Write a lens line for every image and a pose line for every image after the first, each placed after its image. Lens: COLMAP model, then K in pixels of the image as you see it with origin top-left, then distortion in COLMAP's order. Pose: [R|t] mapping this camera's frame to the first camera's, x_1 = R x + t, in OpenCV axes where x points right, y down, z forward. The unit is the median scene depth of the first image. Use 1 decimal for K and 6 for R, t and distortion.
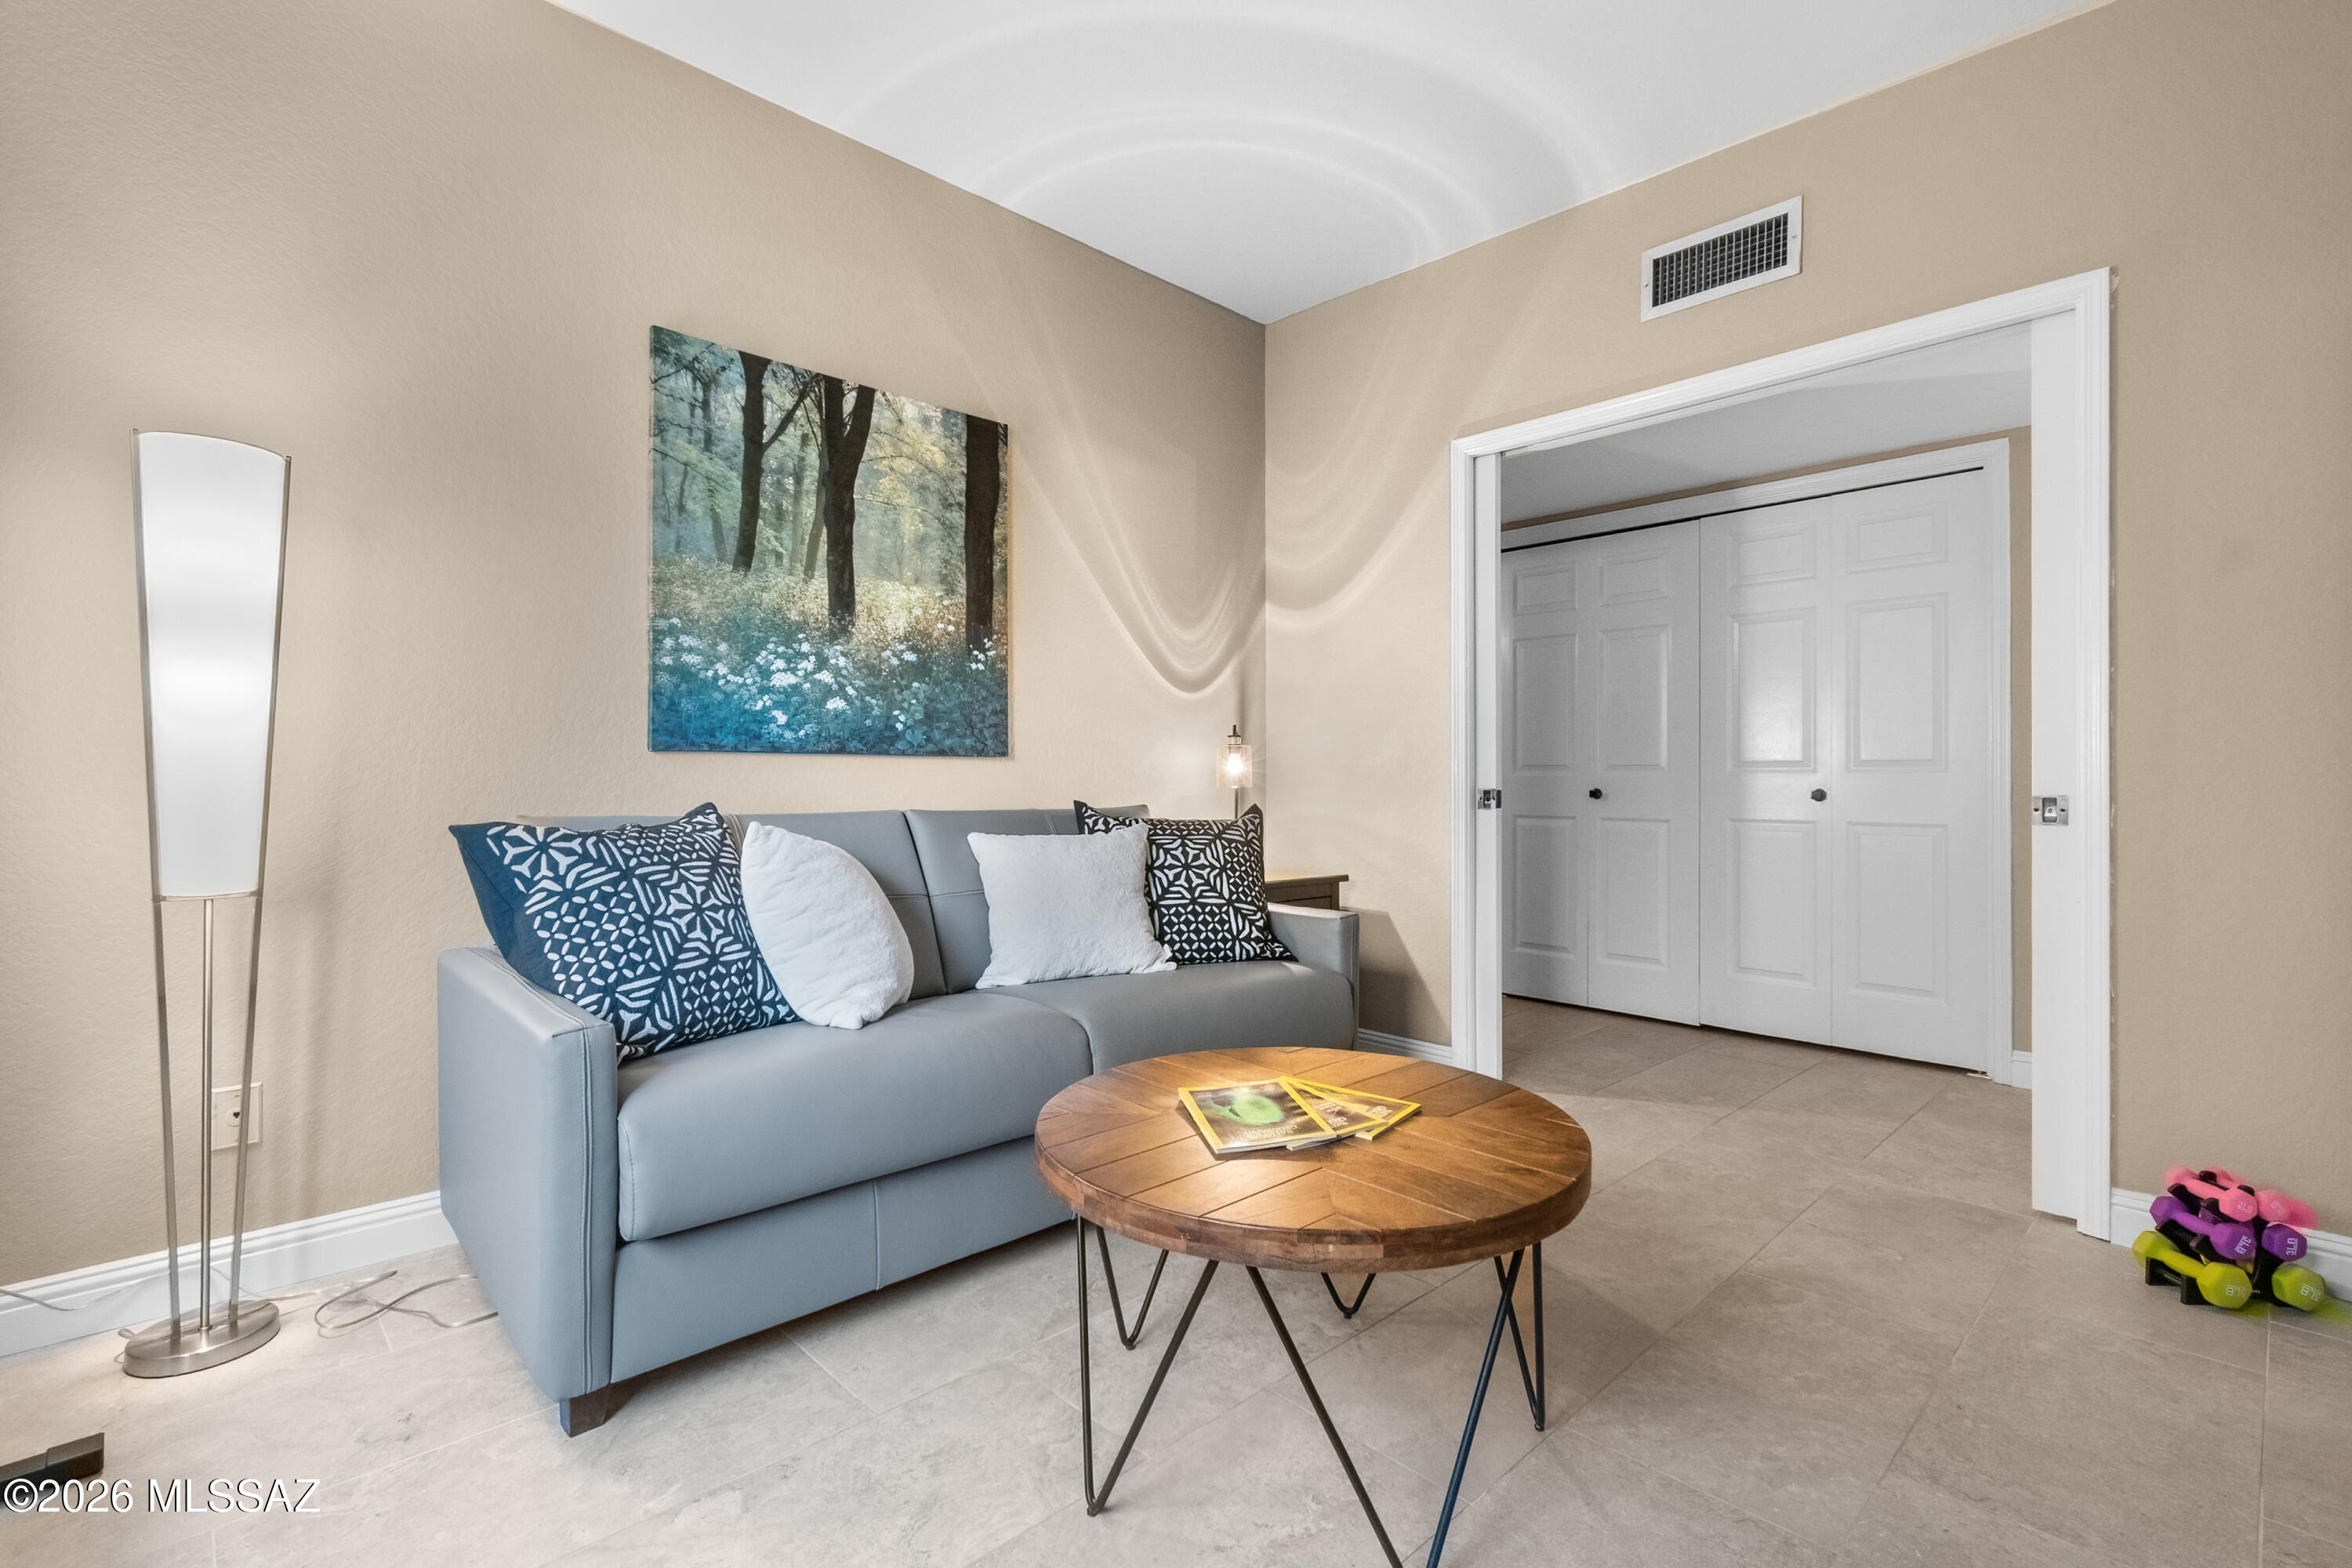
lens RADIAL K [[1034.3, 0, 1177.4], [0, 1034.3, 769.7], [0, 0, 1]] dist [0.001322, 0.000008]
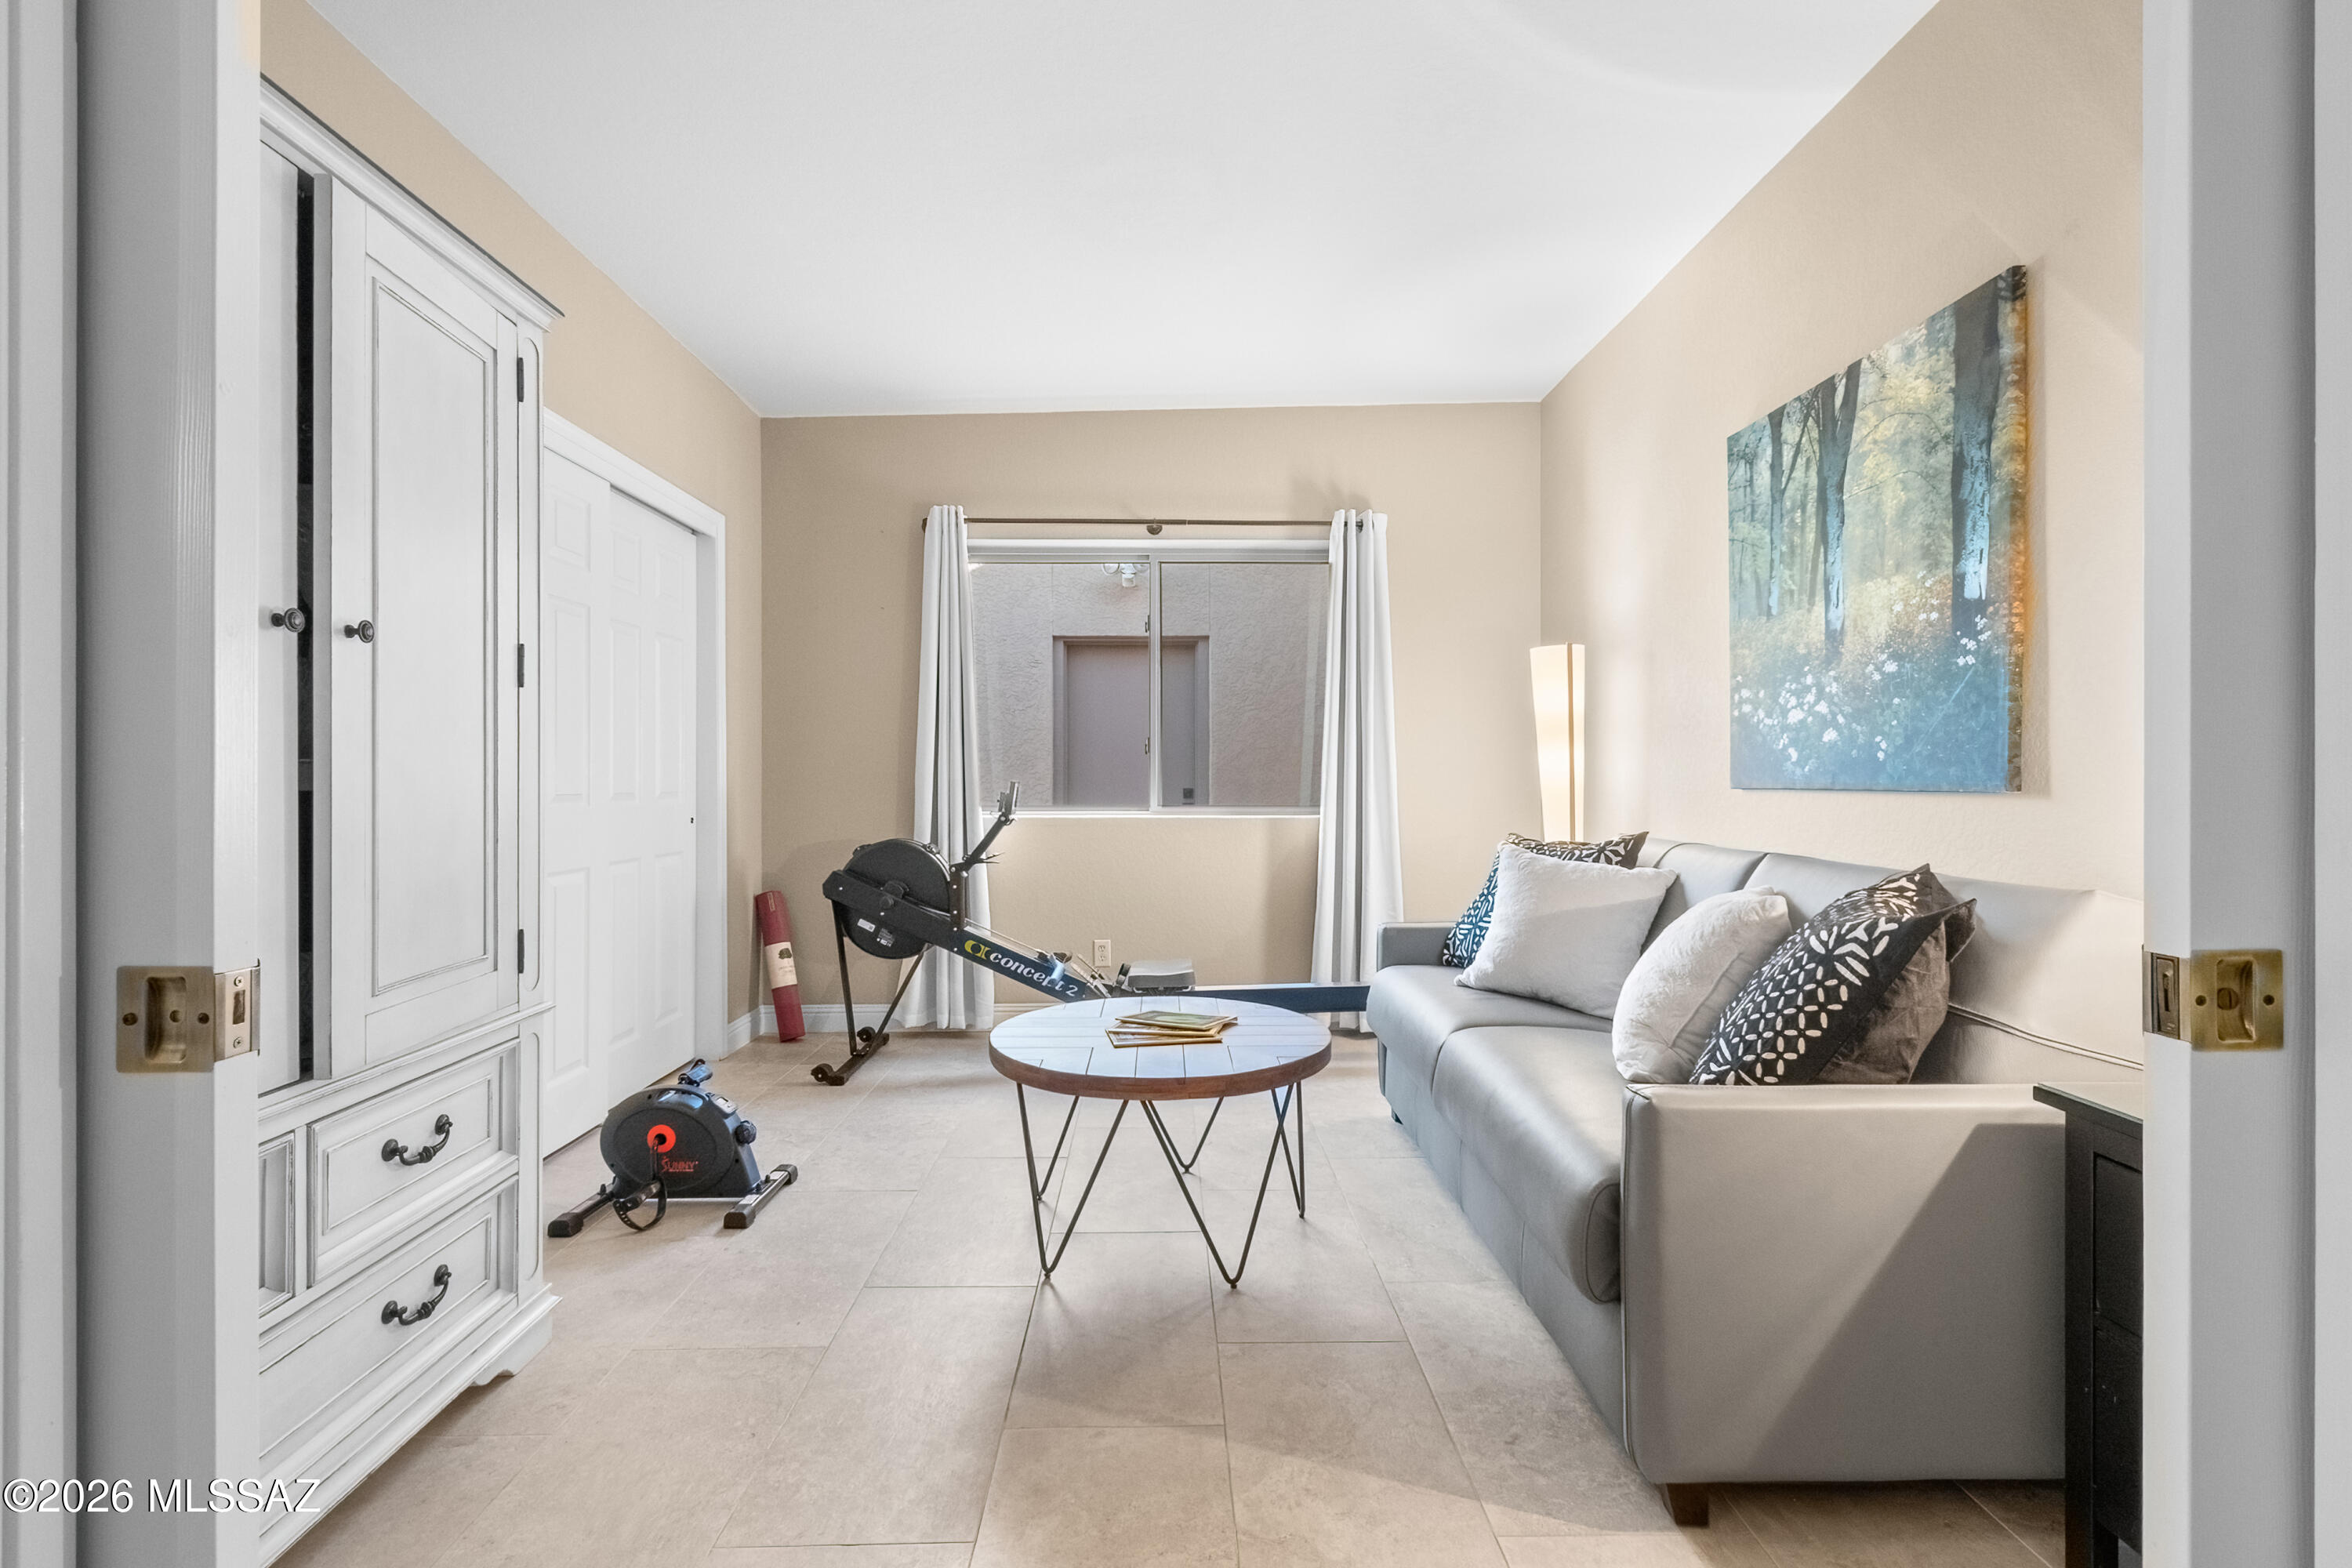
lens RADIAL K [[1034.3, 0, 1175.3], [0, 1034.3, 785.0], [0, 0, 1]] dist [0.001322, 0.000008]
pose [[-0.675119, -0.000646, -0.737709, 0.736285], [0.001318, 0.999997, -0.002082, -0.018966], [0.737708, -0.002378, -0.675116, 1.198309]]
